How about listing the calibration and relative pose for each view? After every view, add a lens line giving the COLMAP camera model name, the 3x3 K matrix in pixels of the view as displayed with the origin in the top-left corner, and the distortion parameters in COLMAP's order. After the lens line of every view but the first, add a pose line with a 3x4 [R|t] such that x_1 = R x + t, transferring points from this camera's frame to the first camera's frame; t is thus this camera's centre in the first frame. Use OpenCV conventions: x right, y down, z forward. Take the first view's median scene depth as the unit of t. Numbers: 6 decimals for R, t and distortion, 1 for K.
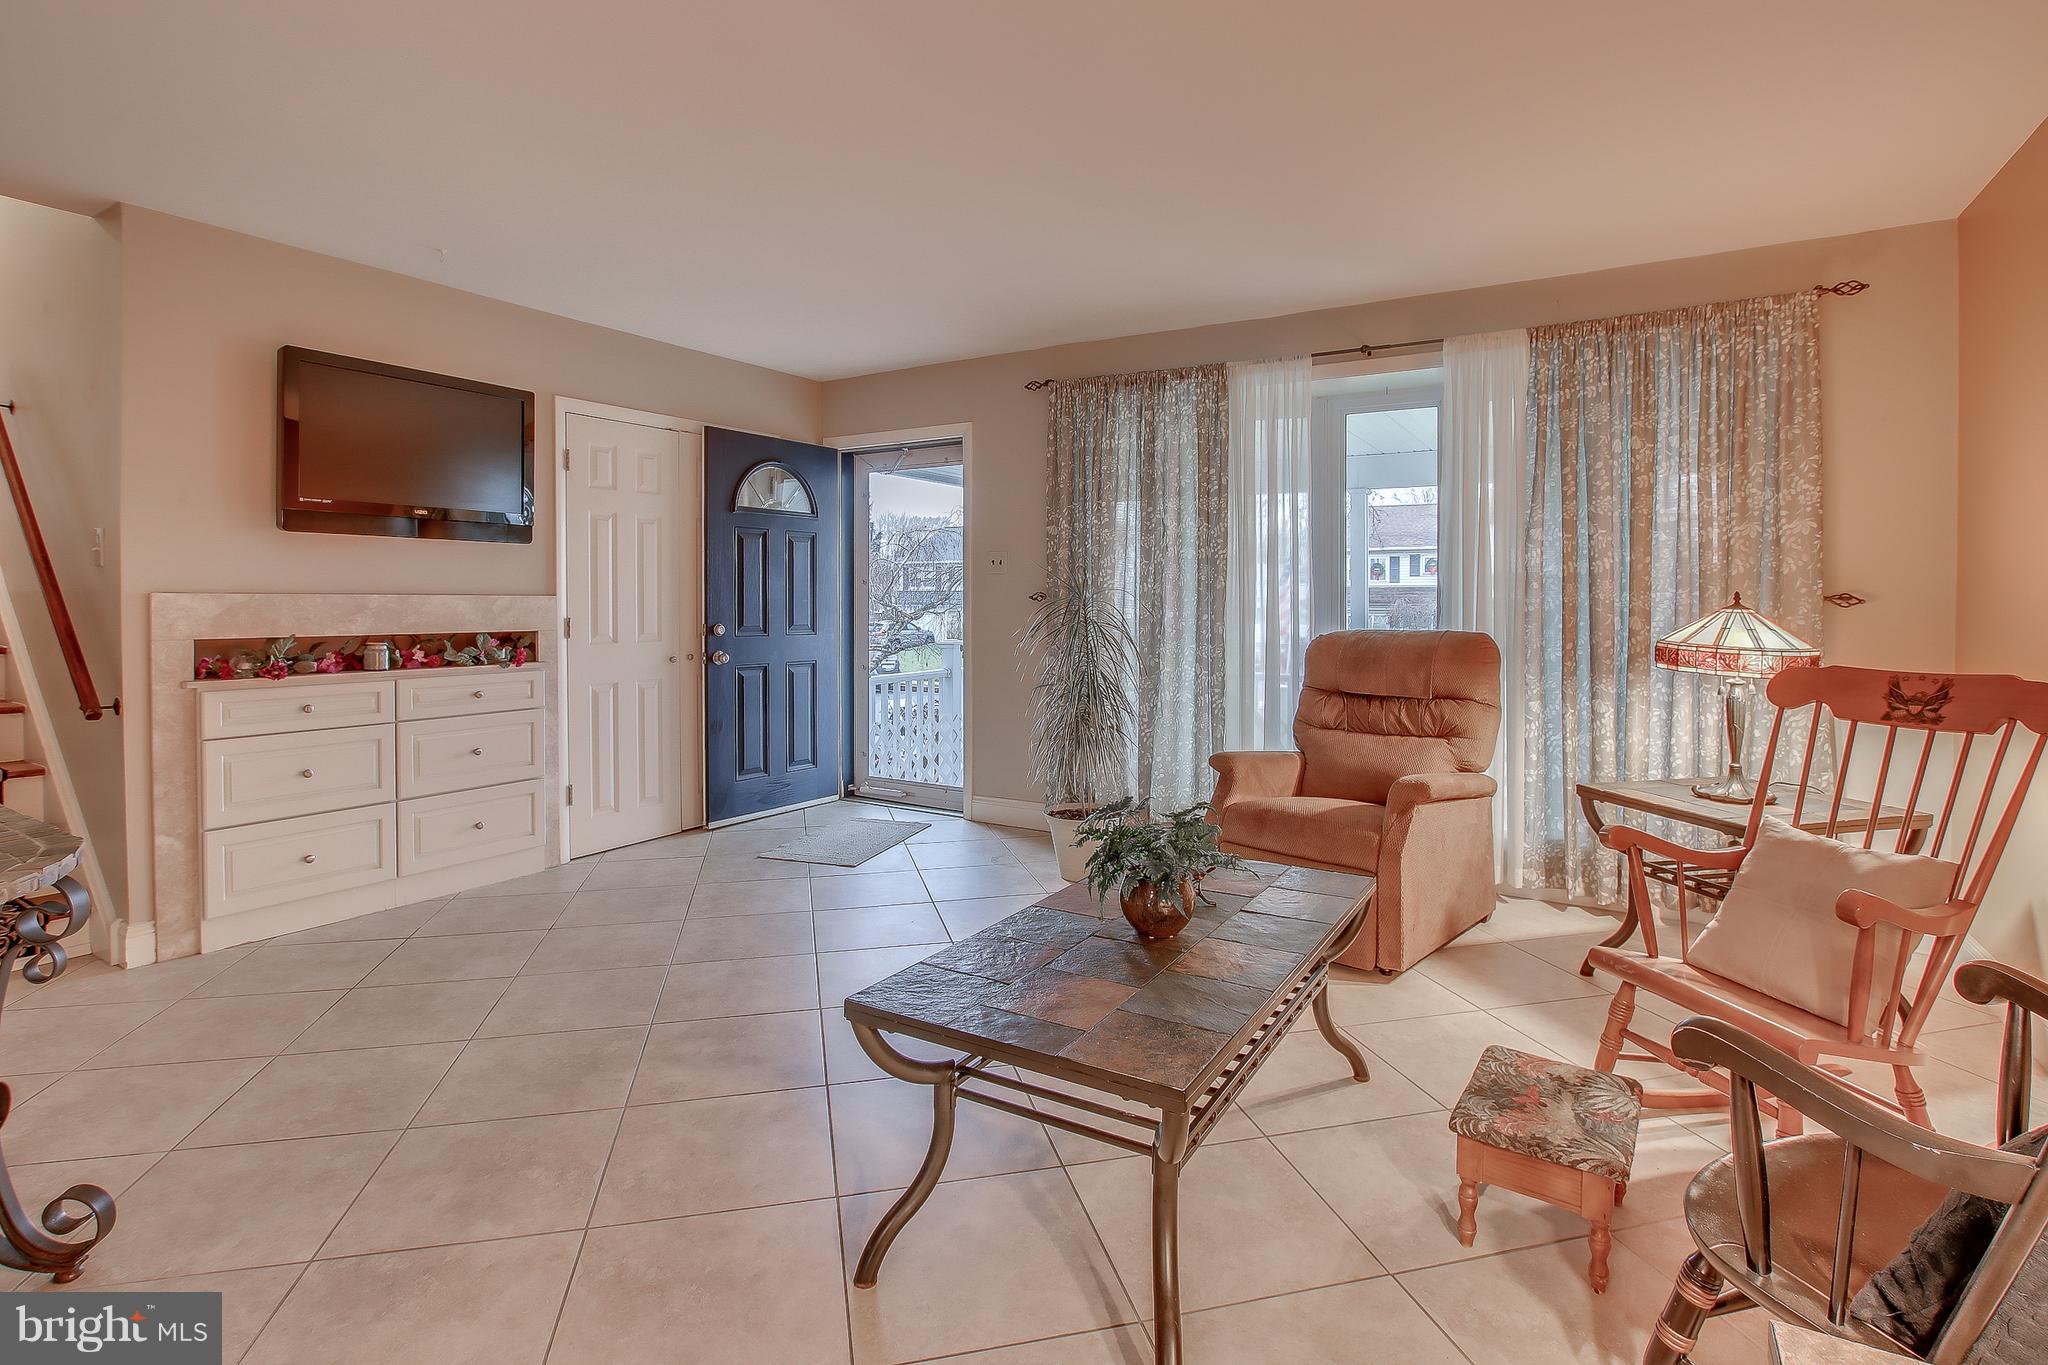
lens RADIAL K [[980.4, 0, 1034.3], [0, 980.4, 611.3], [0, 0, 1]] dist [-0.035863, 0.001164]
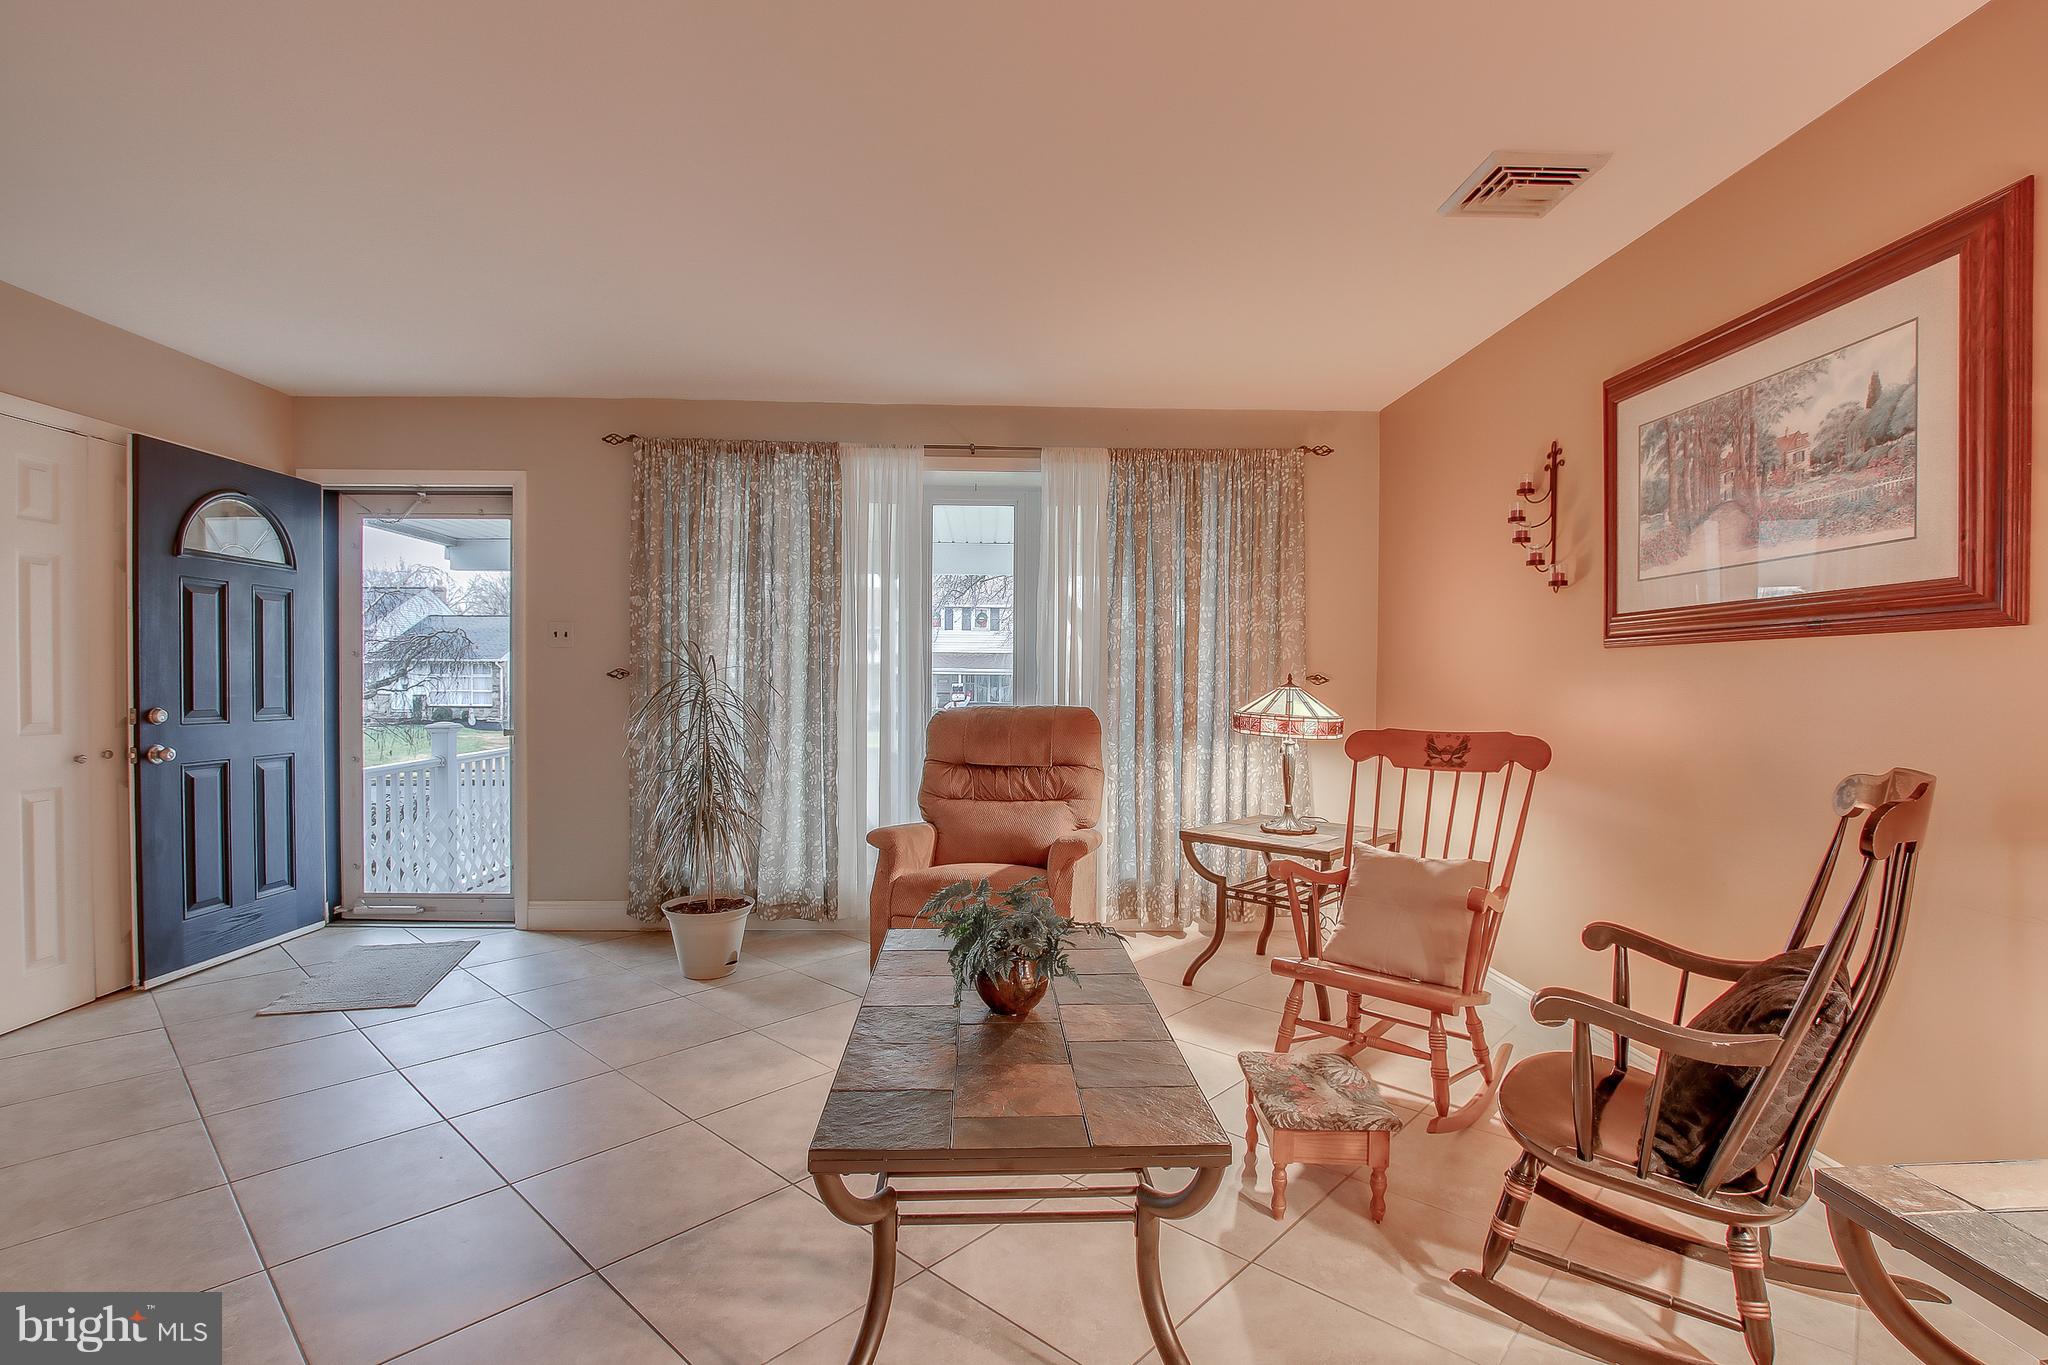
lens RADIAL K [[947.5, 0, 1022.0], [0, 947.5, 691.5], [0, 0, 1]] dist [-0.041795, 0.006301]
pose [[0.836621, -0.004351, 0.547764, -0.192667], [0.001668, 0.999984, 0.005396, -0.002482], [-0.547779, -0.003601, 0.836615, 0.085605]]
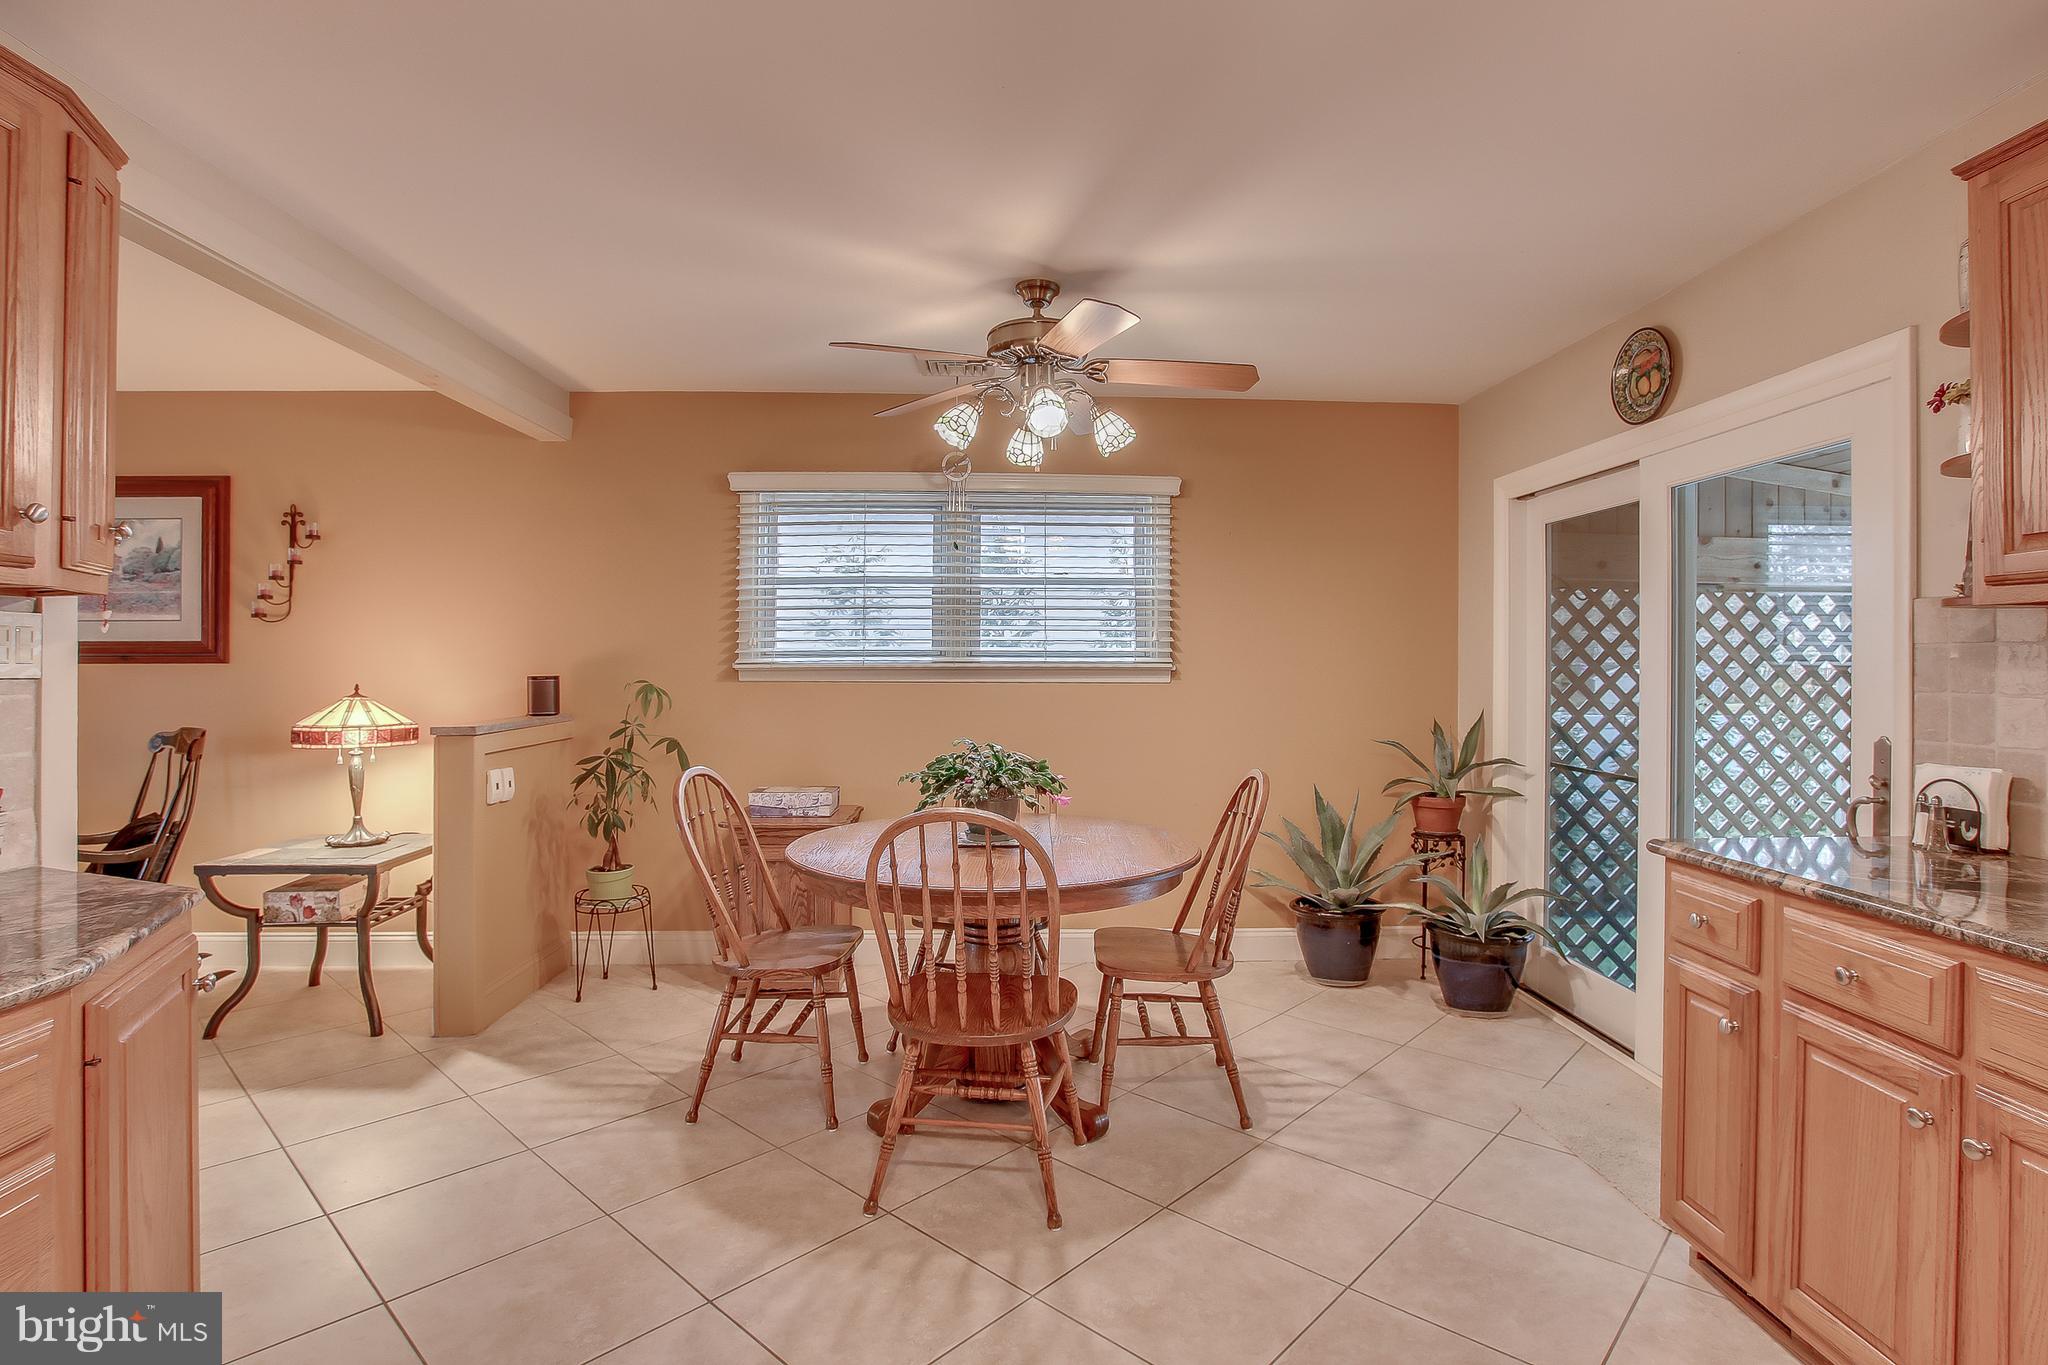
lens RADIAL K [[996.4, 0, 1025.6], [0, 996.4, 660.7], [0, 0, 1]] dist [-0.035406, 0.000569]
pose [[-0.562268, -0.005133, 0.826939, -0.915632], [0.005345, 0.999937, 0.009842, -0.037077], [-0.826938, 0.009954, -0.562205, 0.059519]]
